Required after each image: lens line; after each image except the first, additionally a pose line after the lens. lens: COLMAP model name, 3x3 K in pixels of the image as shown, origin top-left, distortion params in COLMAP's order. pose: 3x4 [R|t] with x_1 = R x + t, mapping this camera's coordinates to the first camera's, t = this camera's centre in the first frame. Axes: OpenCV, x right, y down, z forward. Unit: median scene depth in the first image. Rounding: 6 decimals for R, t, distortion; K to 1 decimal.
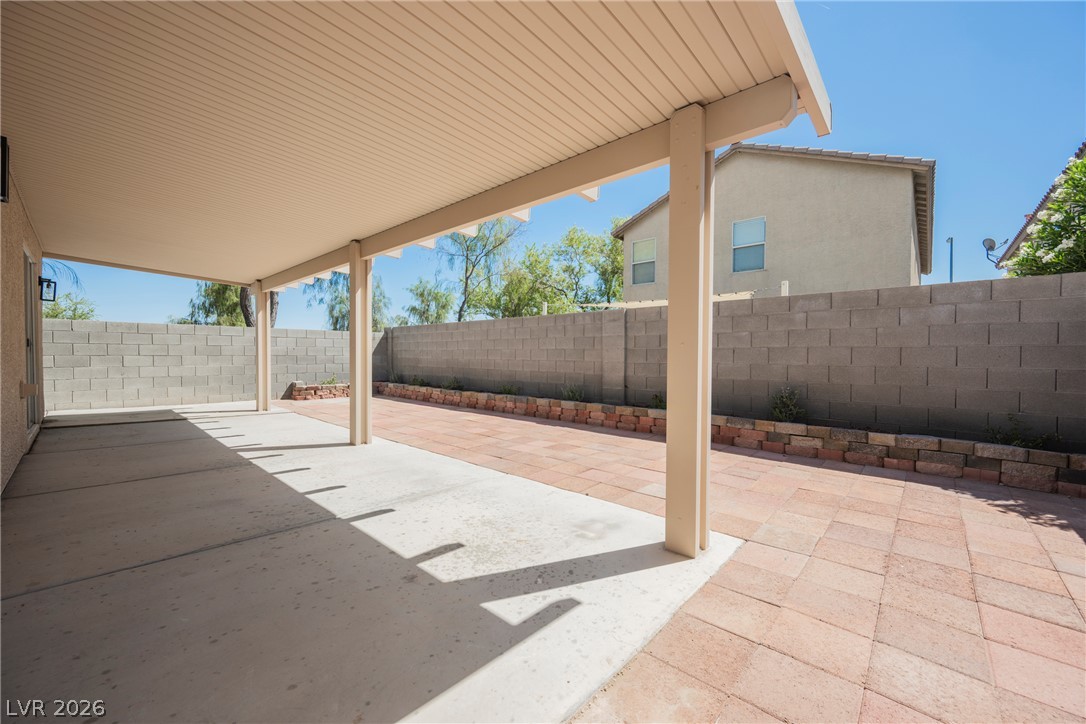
lens RADIAL K [[421.6, 0, 548.0], [0, 421.6, 366.3], [0, 0, 1]] dist [-0.004803, 0.001371]
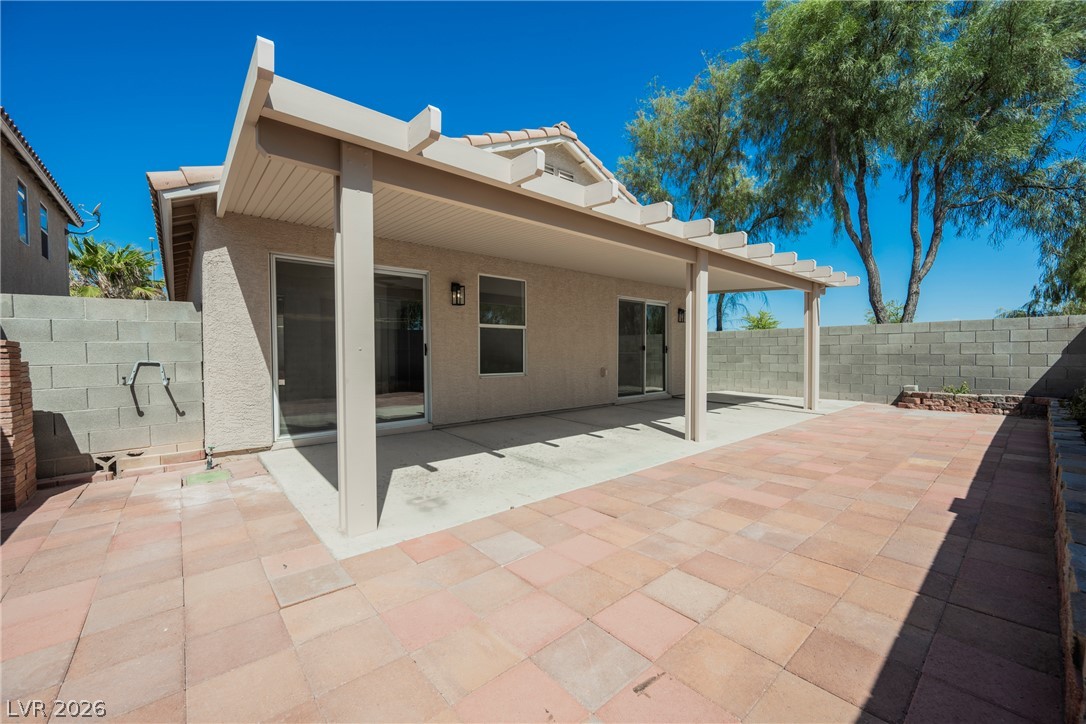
lens RADIAL K [[421.6, 0, 540.7], [0, 421.6, 363.9], [0, 0, 1]] dist [-0.004803, 0.001371]
pose [[-0.118196, 0.025439, -0.992664, 0.914559], [-0.024416, 0.999295, 0.028516, -0.037441], [0.992690, 0.027607, -0.117492, 1.061152]]
